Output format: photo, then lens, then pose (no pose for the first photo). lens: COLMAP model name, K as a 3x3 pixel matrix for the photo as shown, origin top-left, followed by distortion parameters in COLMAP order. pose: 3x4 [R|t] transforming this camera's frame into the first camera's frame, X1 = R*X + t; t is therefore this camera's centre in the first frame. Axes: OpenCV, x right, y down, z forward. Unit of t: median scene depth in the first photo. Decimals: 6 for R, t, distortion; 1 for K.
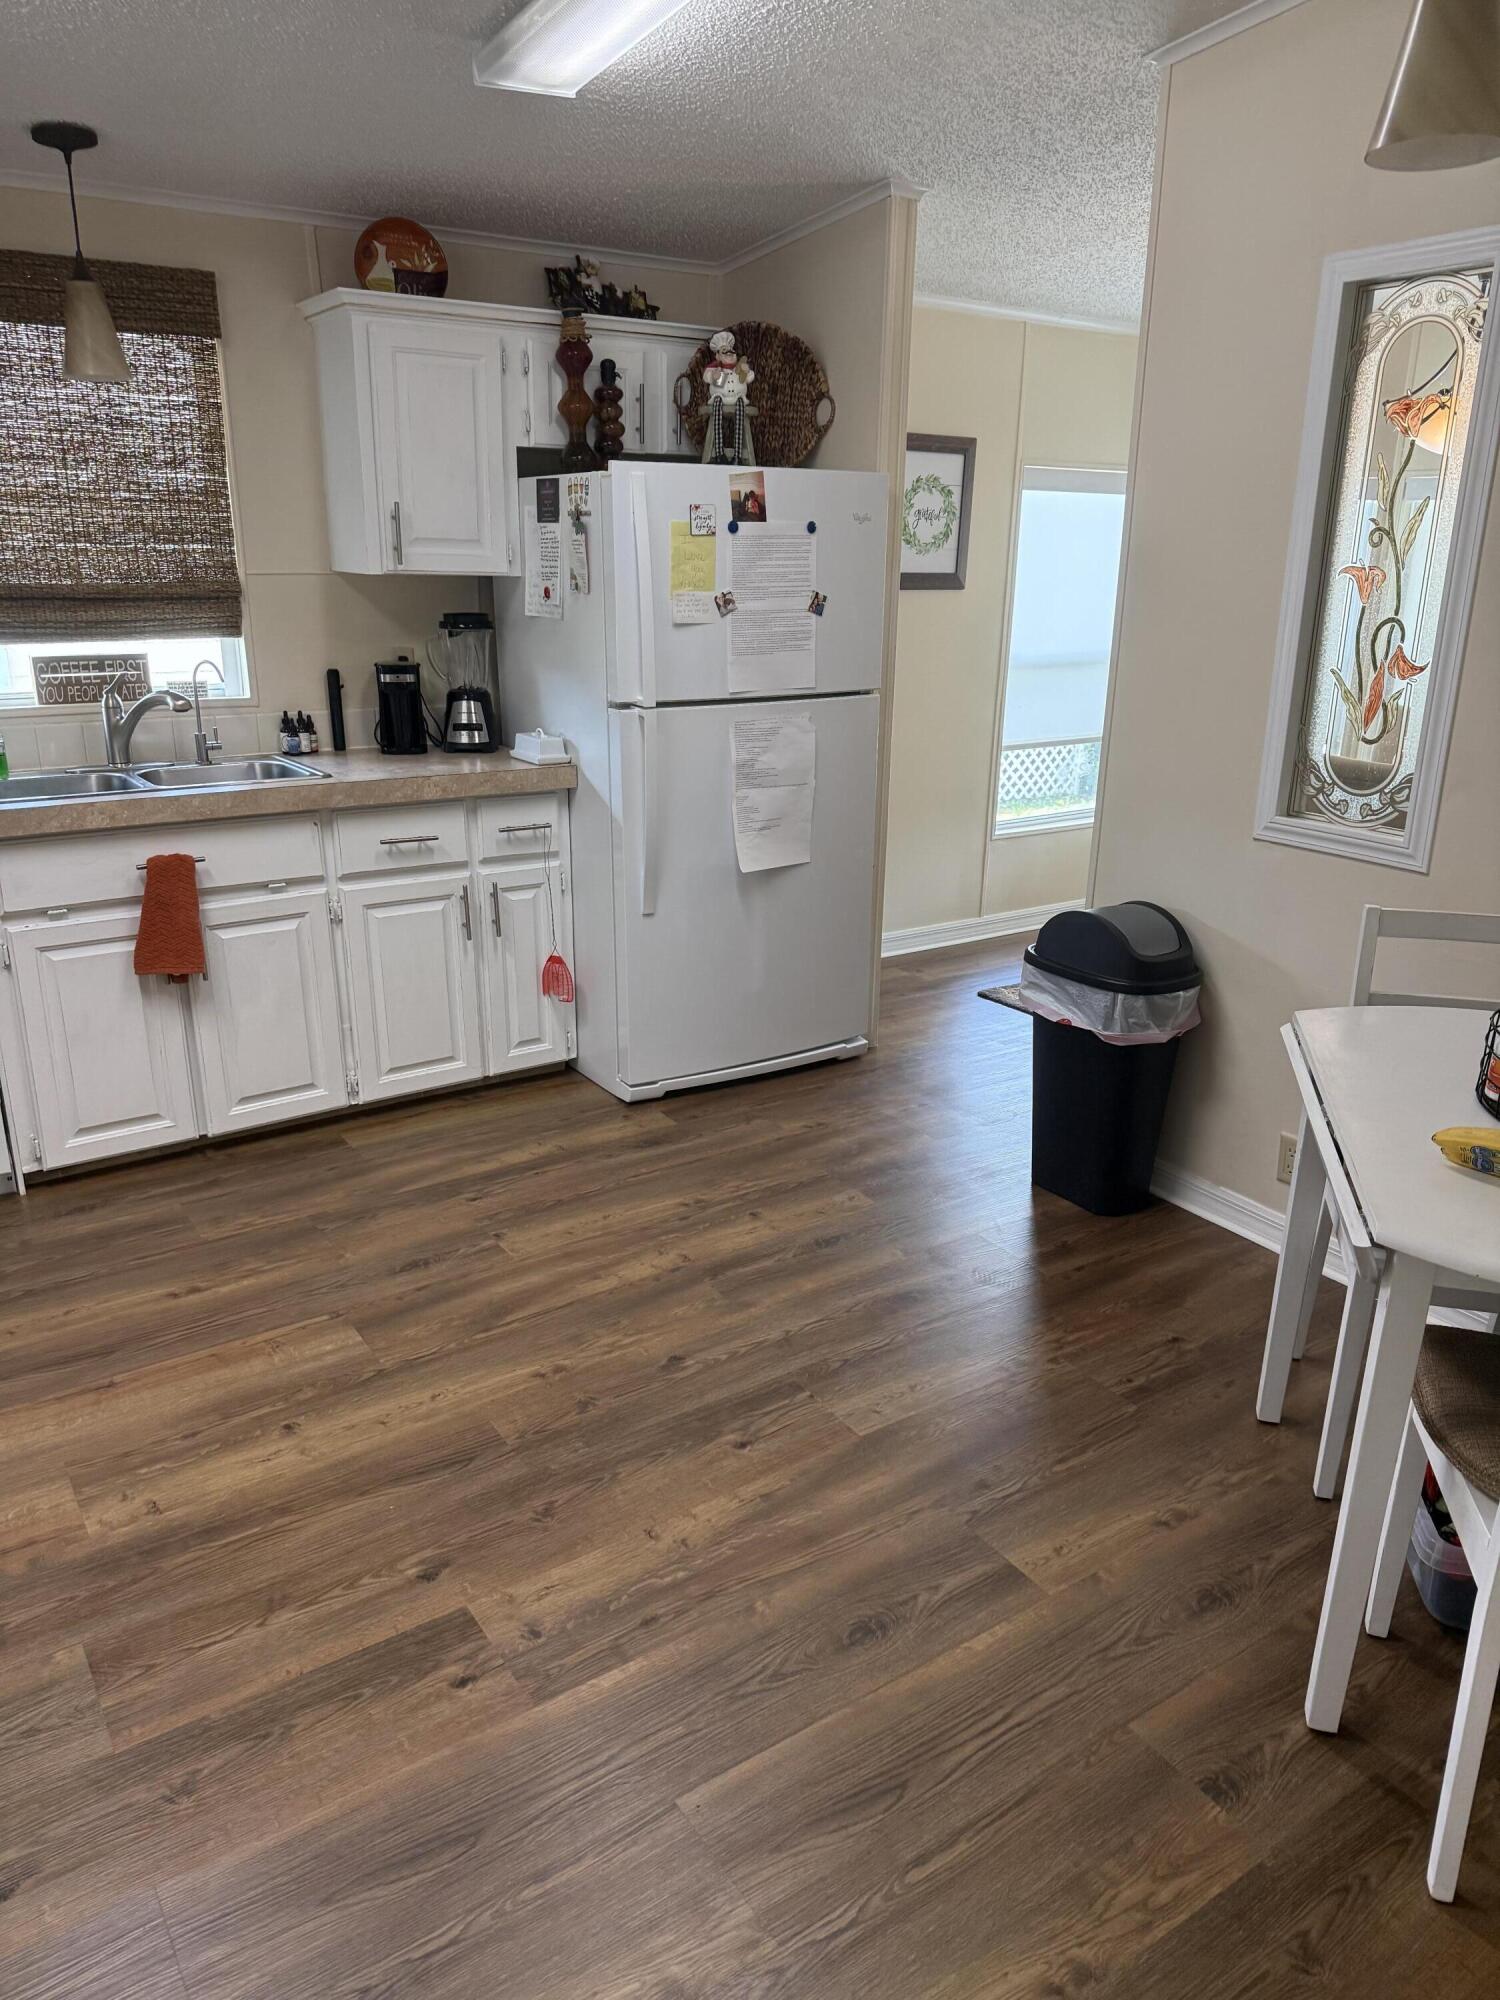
lens RADIAL K [[1401.3, 0, 755.8], [0, 1401.3, 1008.8], [0, 0, 1]] dist [0.042196, -0.049496]
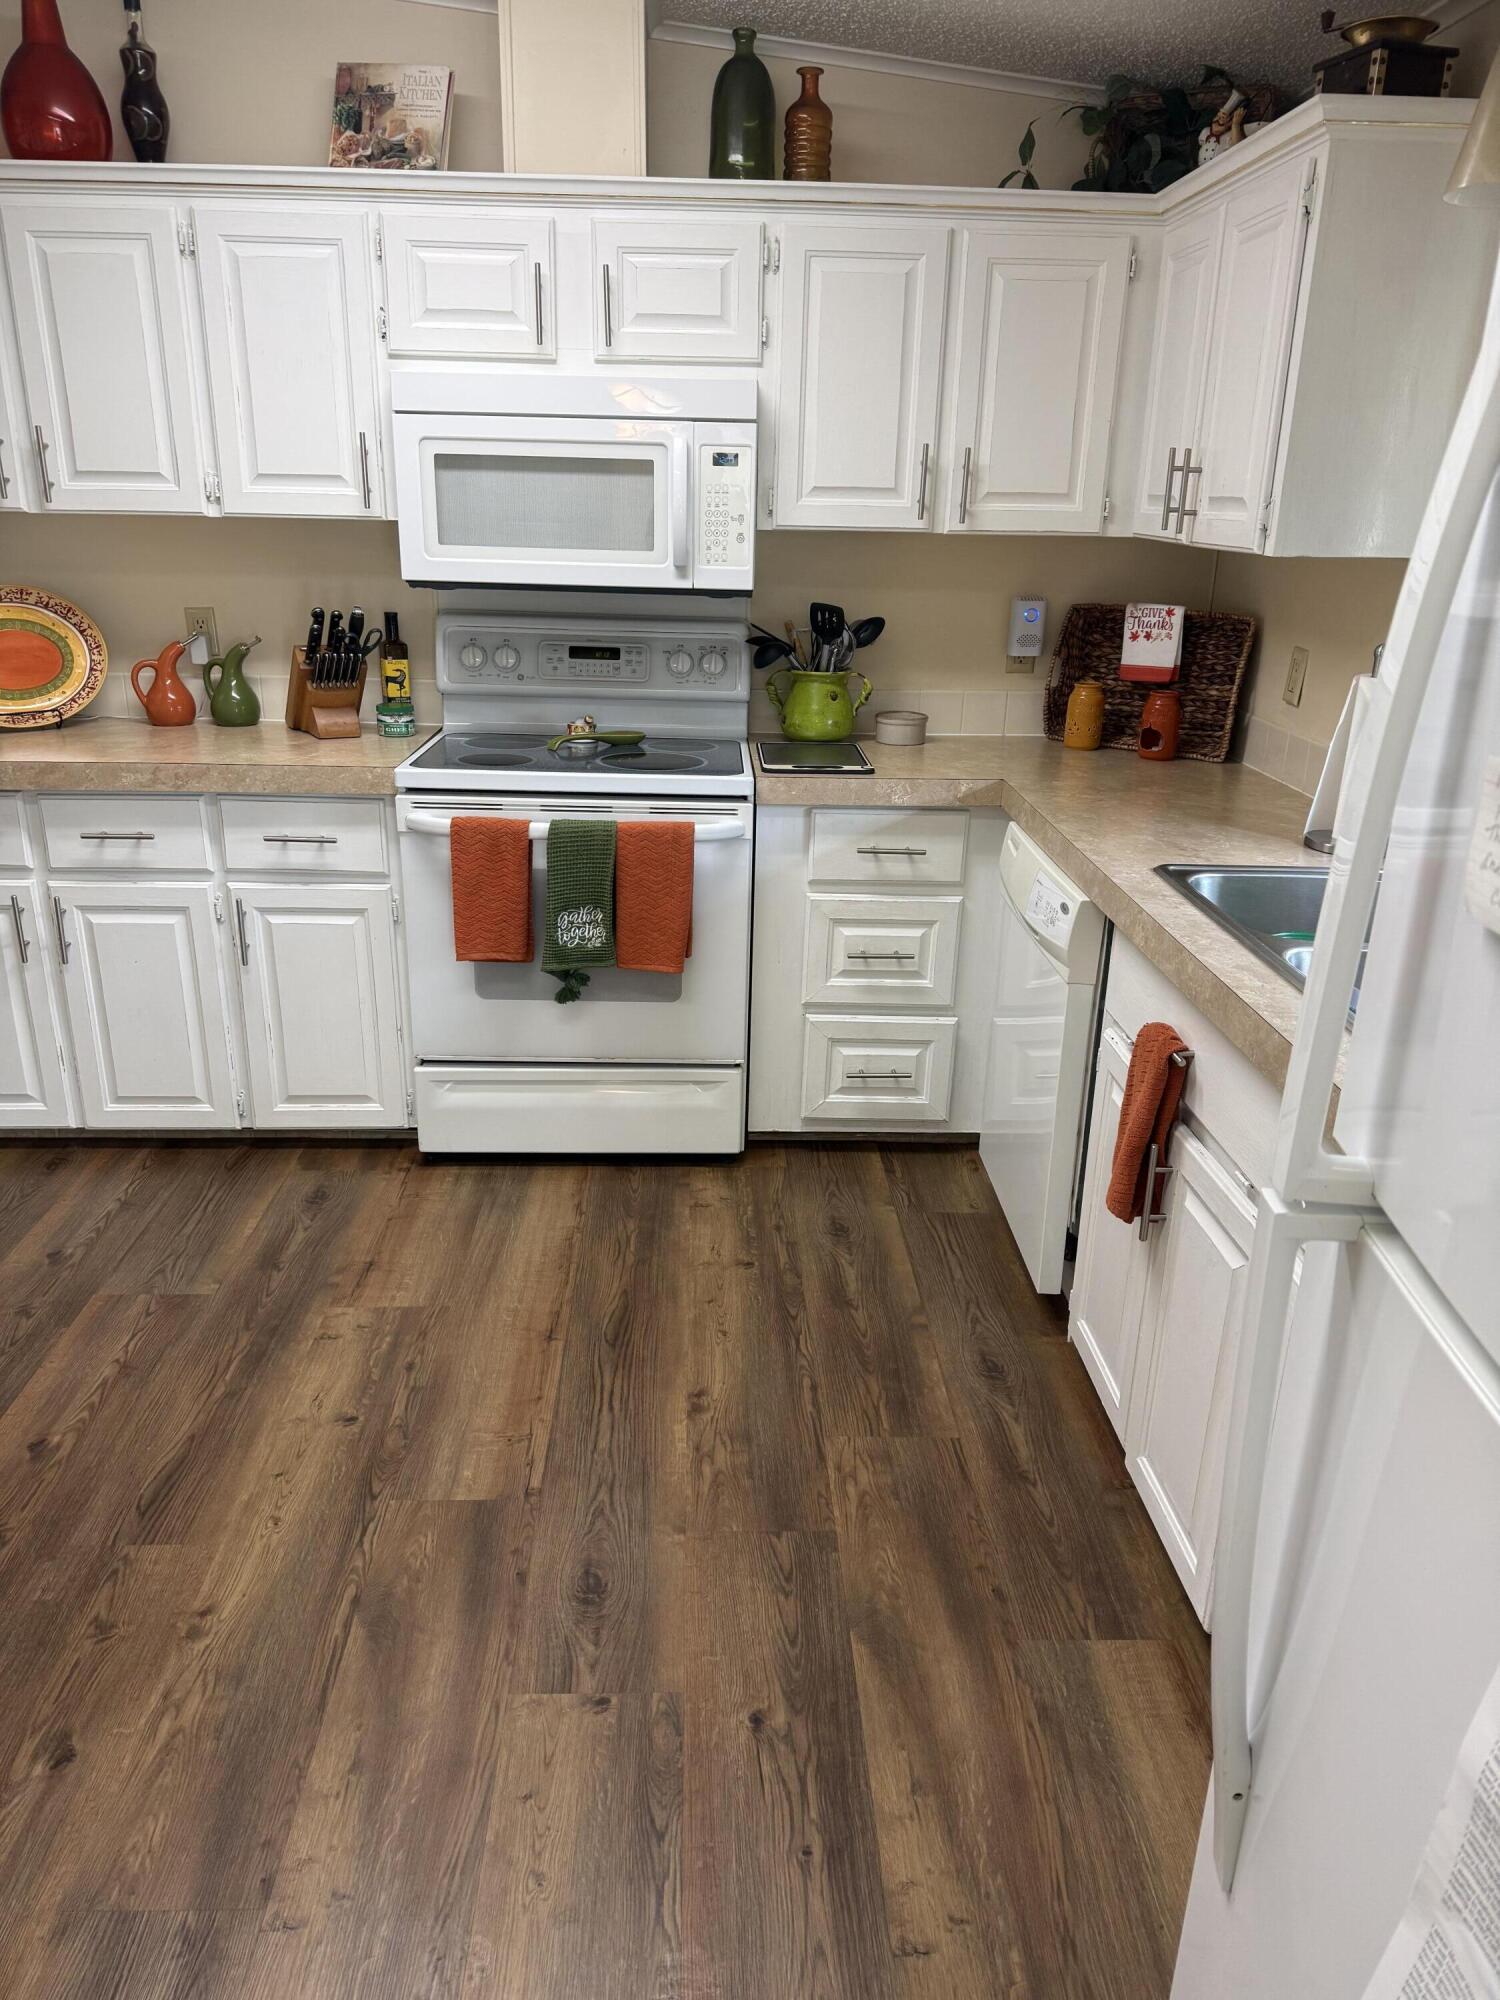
lens RADIAL K [[1401.3, 0, 746.1], [0, 1401.3, 996.1], [0, 0, 1]] dist [0.042196, -0.049496]
pose [[-0.530982, 0.261837, -0.805915, 0.199992], [-0.295736, 0.834003, 0.465810, -0.420236], [0.794102, 0.485675, -0.365407, 1.278399]]
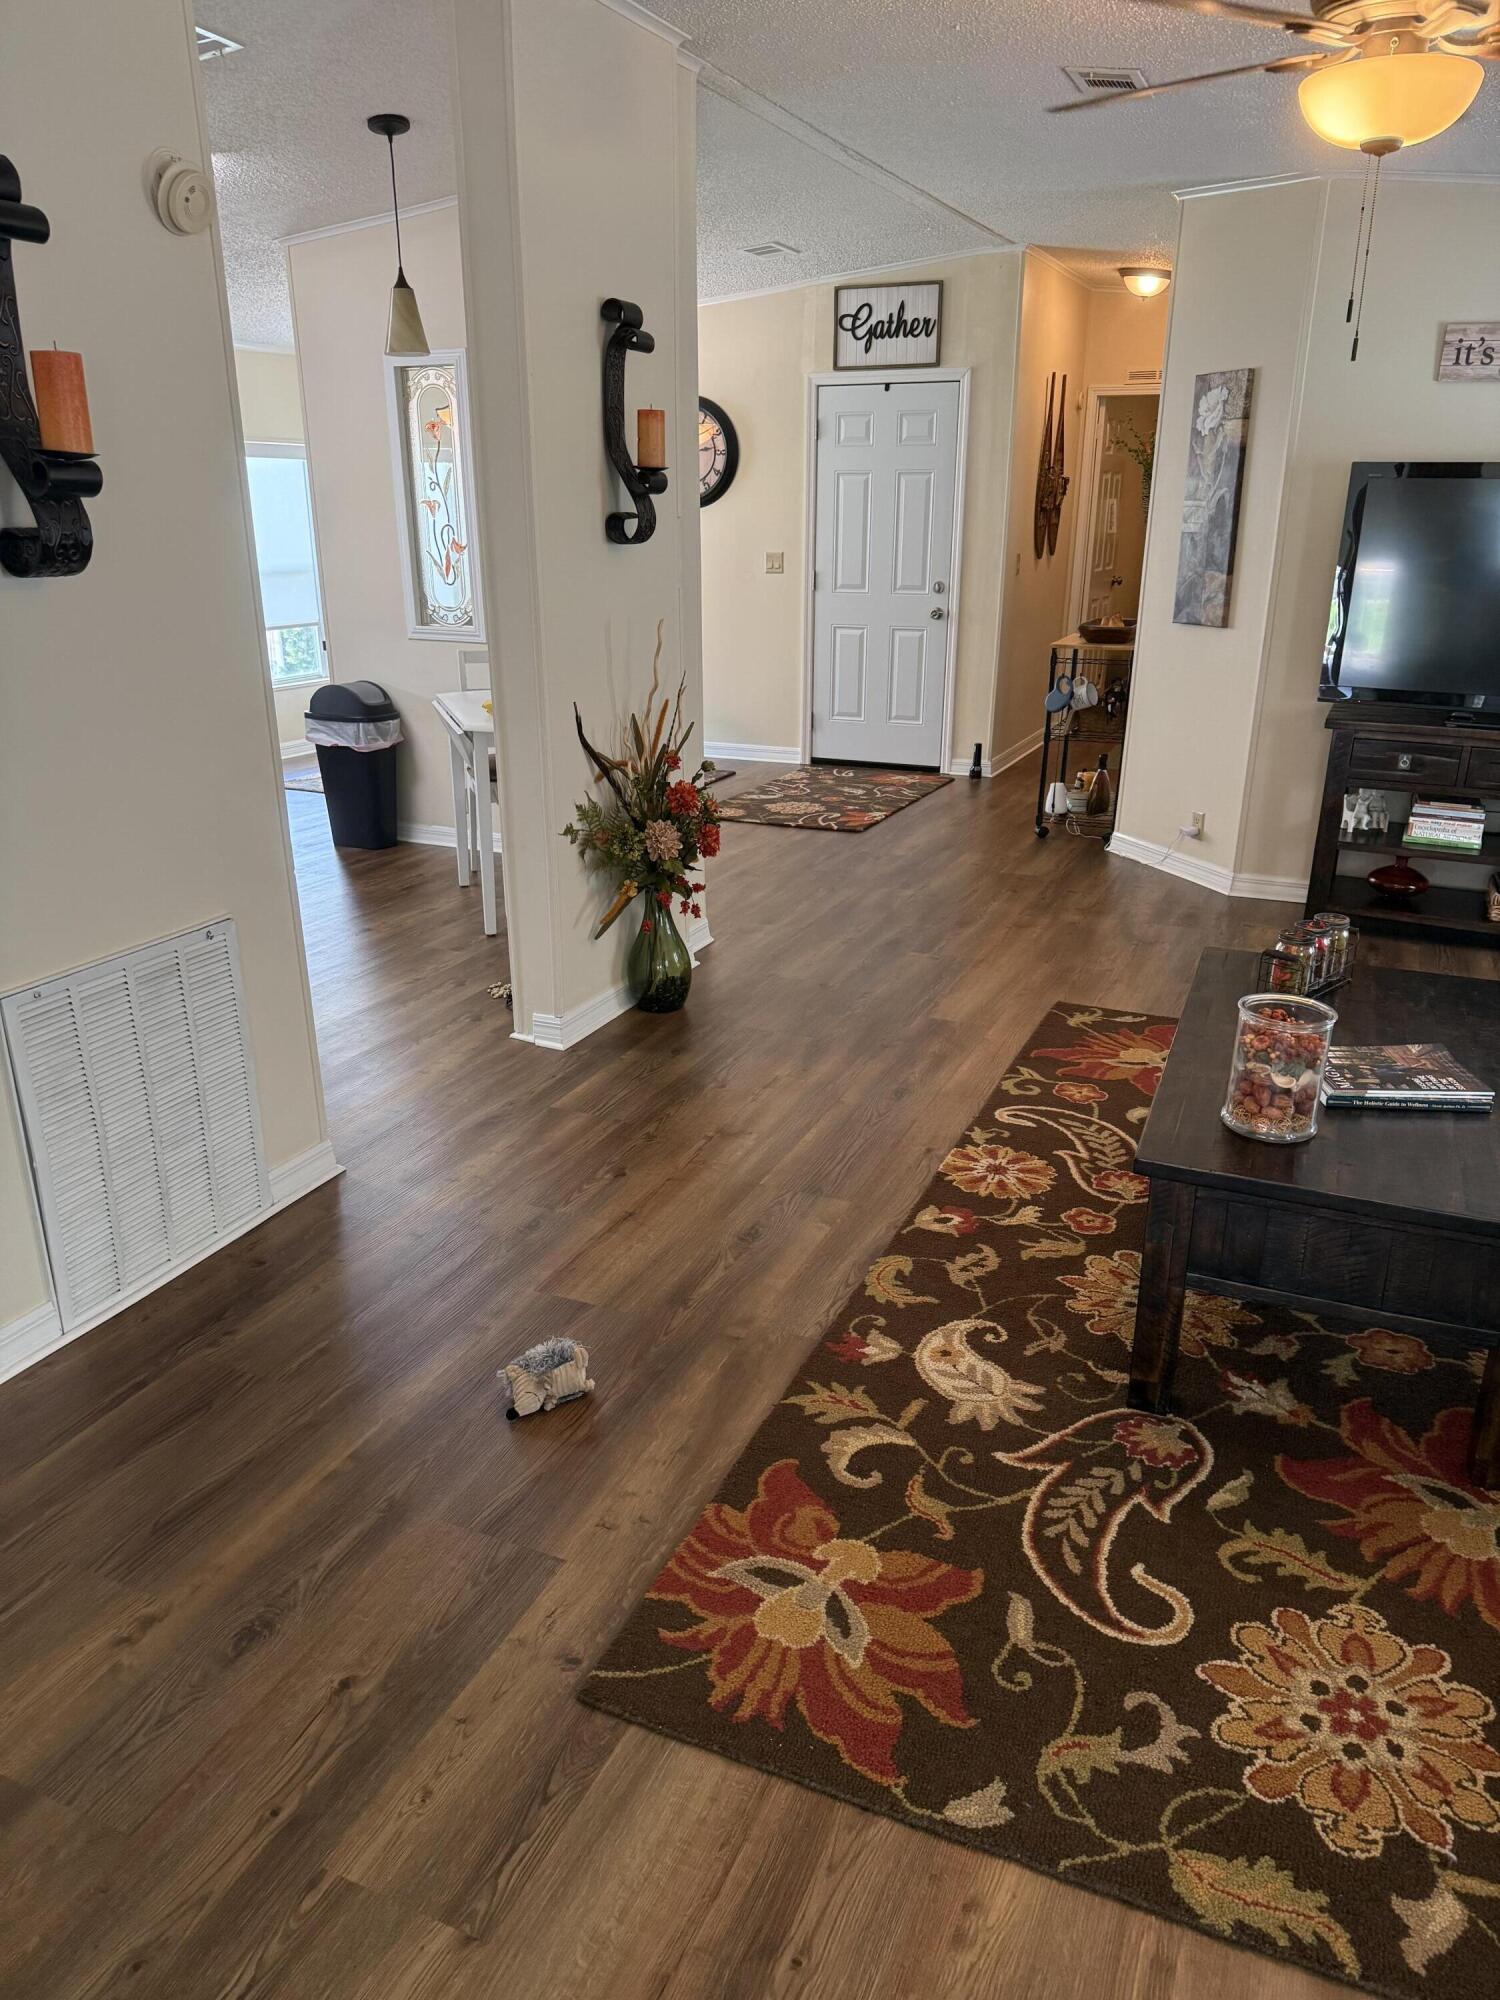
lens RADIAL K [[1401.3, 0, 784.5], [0, 1401.3, 1028.0], [0, 0, 1]] dist [0.042196, -0.049496]
pose [[0.846124, -0.199259, 0.494338, -0.427257], [0.177876, 0.979881, 0.090514, 0.478814], [-0.502428, 0.011345, 0.864545, -1.432012]]
